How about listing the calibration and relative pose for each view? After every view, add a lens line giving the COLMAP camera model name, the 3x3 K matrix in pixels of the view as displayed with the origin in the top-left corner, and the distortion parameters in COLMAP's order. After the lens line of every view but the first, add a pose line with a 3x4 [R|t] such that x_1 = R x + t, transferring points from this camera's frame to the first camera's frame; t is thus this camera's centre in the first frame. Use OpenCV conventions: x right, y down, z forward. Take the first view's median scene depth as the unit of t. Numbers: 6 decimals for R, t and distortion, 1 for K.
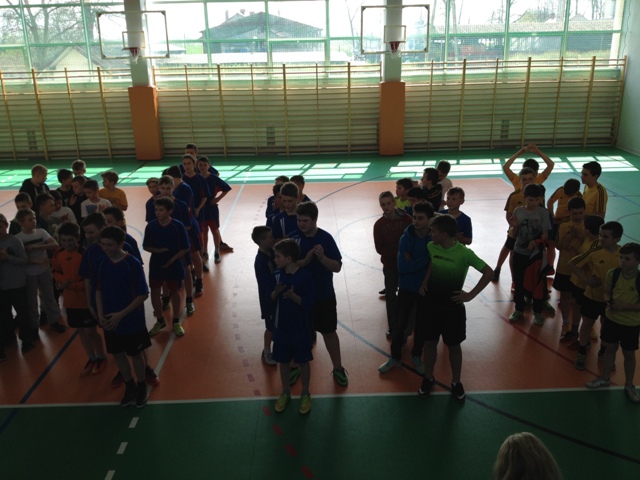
lens RADIAL K [[590.8, 0, 322.4], [0, 590.8, 244.9], [0, 0, 1]] dist [0.020551, 0.000000]
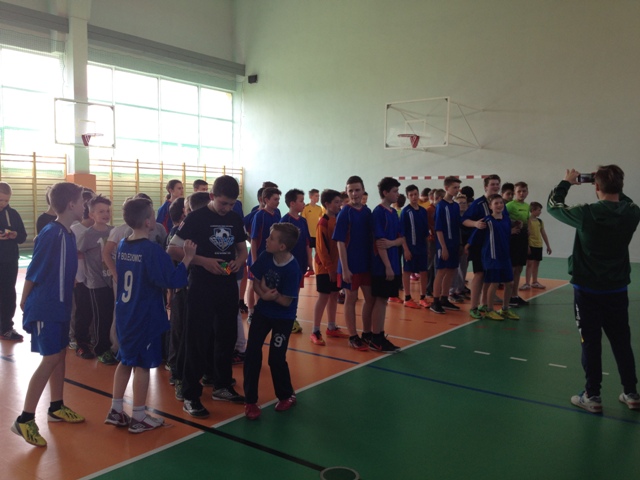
lens RADIAL K [[590.8, 0, 319.4], [0, 590.8, 241.9], [0, 0, 1]] dist [0.020551, 0.000000]
pose [[0.622455, -0.030039, 0.782079, -0.399549], [0.215093, 0.967352, -0.134037, 0.048945], [-0.752519, 0.251652, 0.608594, 0.125574]]
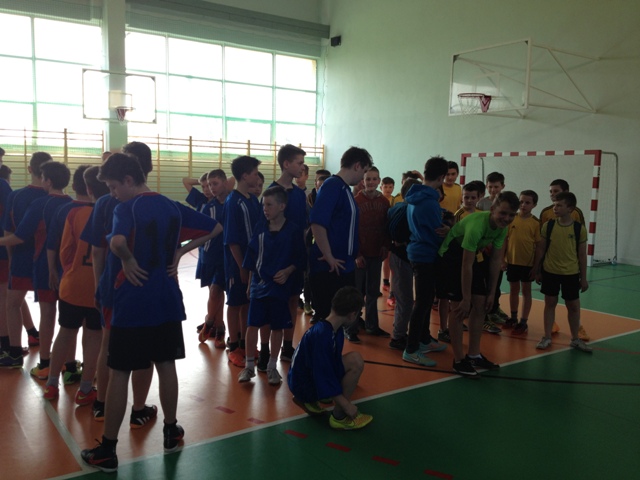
lens RADIAL K [[590.8, 0, 312.7], [0, 590.8, 246.6], [0, 0, 1]] dist [0.020551, 0.000000]
pose [[0.838291, -0.022650, 0.544752, -0.126480], [0.128024, 0.979379, -0.156289, 0.044360], [-0.529979, 0.200757, 0.823905, 0.118907]]
